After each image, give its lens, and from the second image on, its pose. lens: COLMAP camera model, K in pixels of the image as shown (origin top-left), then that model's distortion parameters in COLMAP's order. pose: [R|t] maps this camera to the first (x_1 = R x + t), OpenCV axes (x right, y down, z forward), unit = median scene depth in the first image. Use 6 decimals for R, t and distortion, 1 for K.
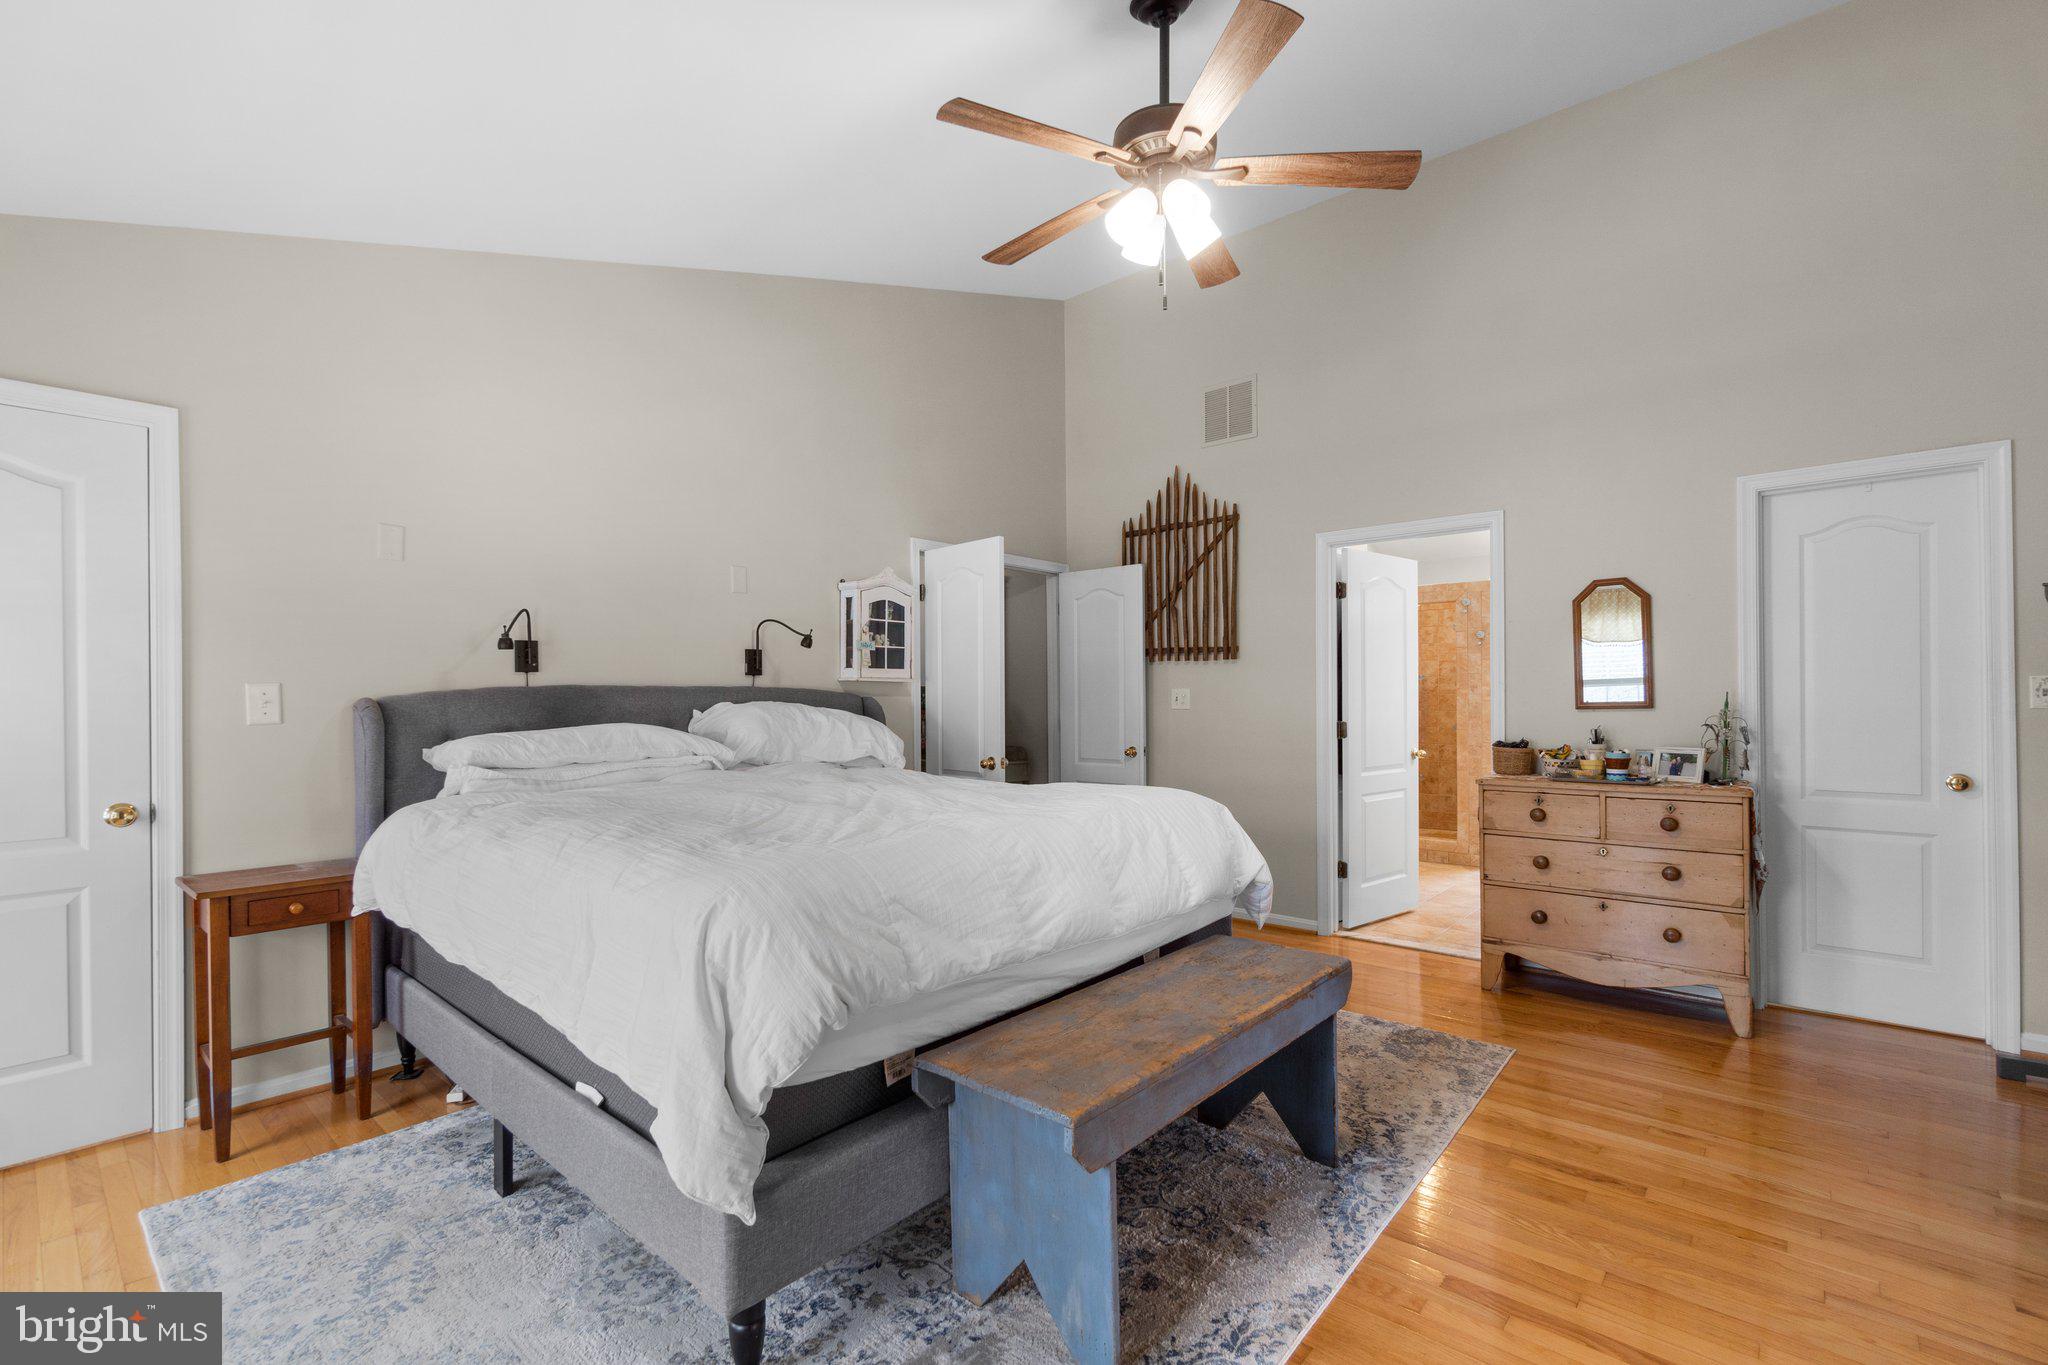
lens RADIAL K [[889.9, 0, 1022.5], [0, 889.9, 698.0], [0, 0, 1]] dist [-0.007828, 0.001884]
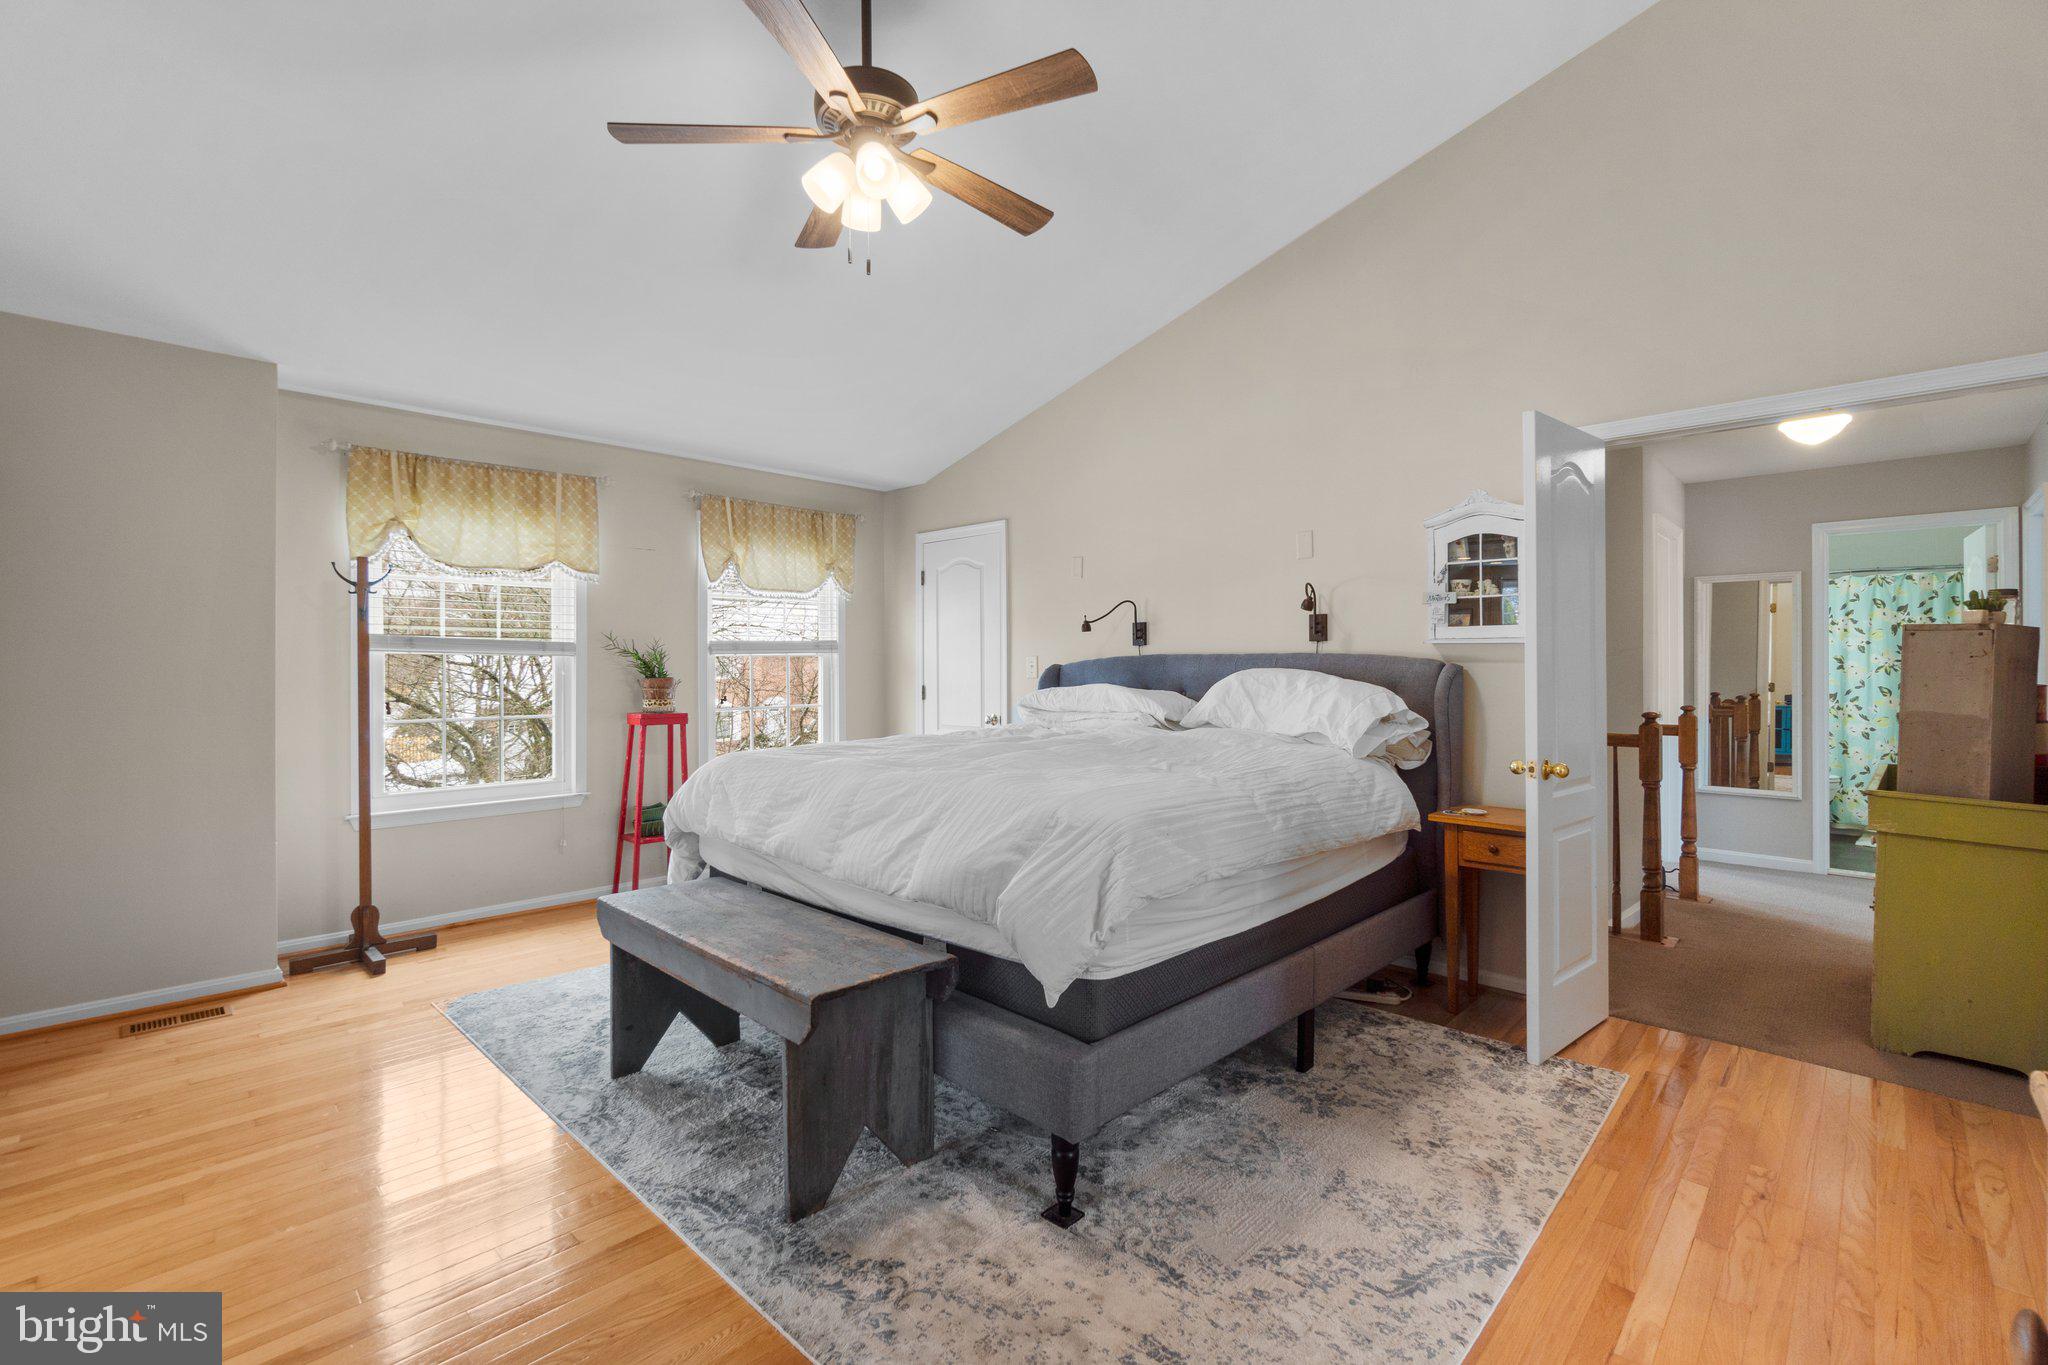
lens RADIAL K [[889.9, 0, 1022.4], [0, 889.9, 672.7], [0, 0, 1]] dist [-0.007828, 0.001884]
pose [[-0.044543, 0.011539, -0.998941, 0.628444], [0.000551, 0.999933, 0.011526, -0.002006], [0.999007, -0.000037, -0.044546, 0.670662]]
